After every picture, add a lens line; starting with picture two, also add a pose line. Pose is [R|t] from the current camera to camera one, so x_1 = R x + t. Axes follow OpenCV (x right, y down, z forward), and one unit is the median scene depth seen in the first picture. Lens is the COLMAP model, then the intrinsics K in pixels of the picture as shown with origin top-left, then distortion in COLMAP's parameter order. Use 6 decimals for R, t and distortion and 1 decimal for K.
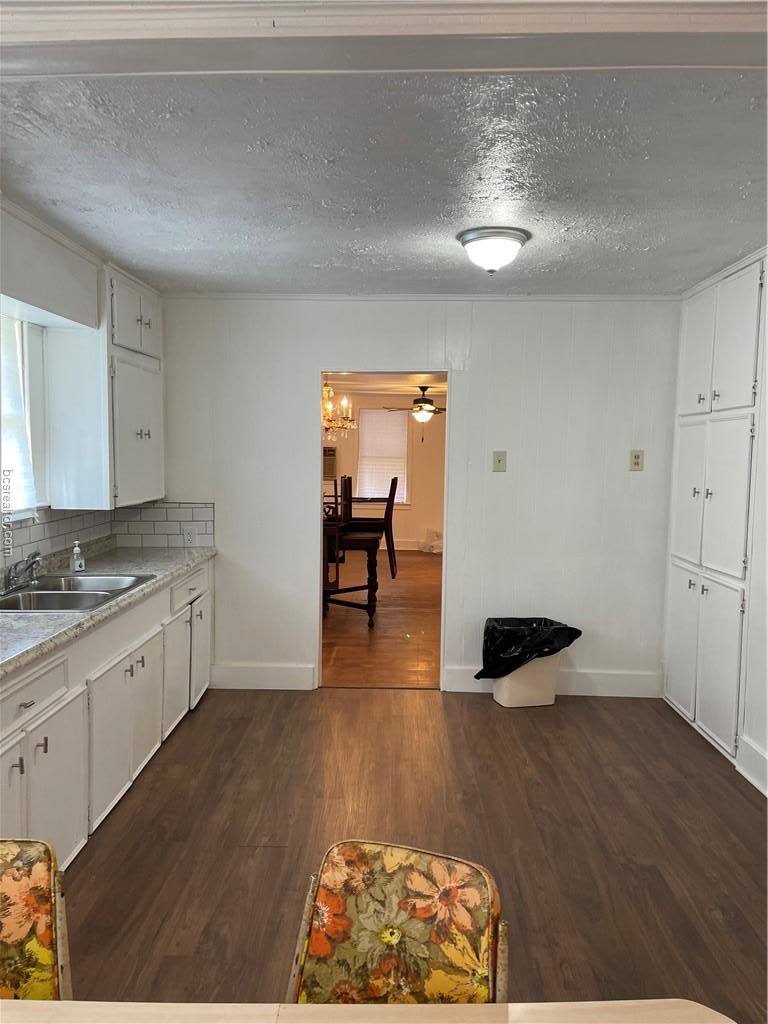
lens RADIAL K [[767.1, 0, 383.1], [0, 767.1, 513.4], [0, 0, 1]] dist [0.005310, 0.001097]
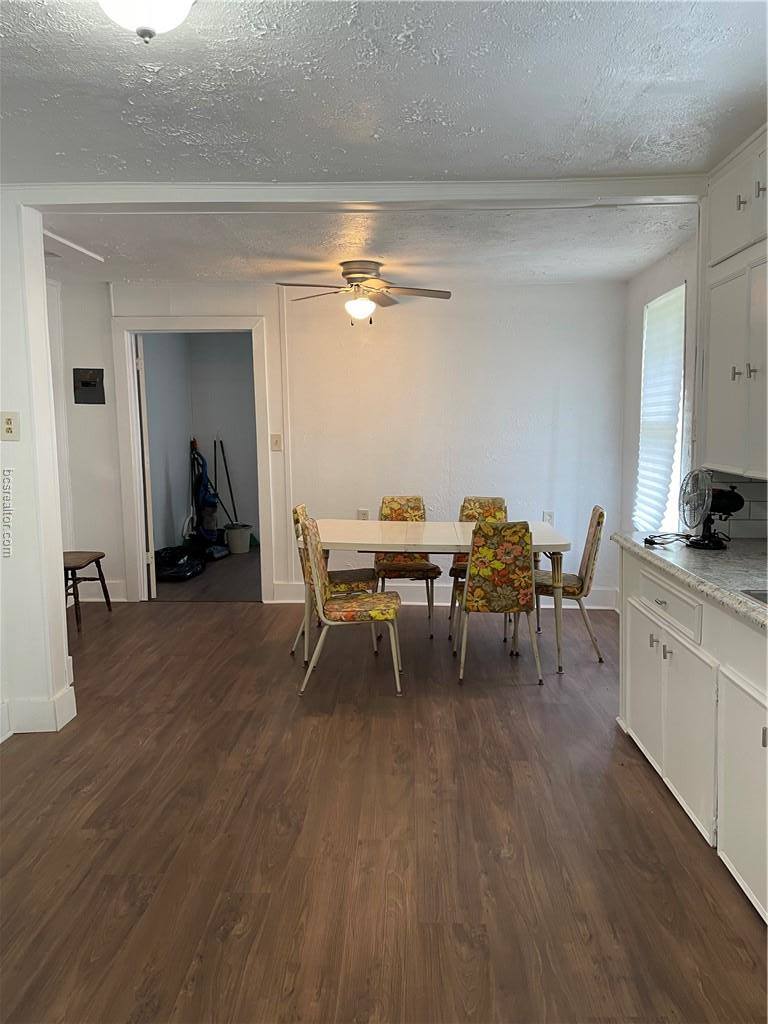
lens RADIAL K [[767.1, 0, 382.9], [0, 767.1, 513.3], [0, 0, 1]] dist [0.005310, 0.001097]
pose [[-0.999786, -0.001782, 0.020593, -0.031418], [0.002171, 0.981716, 0.190341, -0.085531], [-0.020556, 0.190345, -0.981502, 1.503719]]
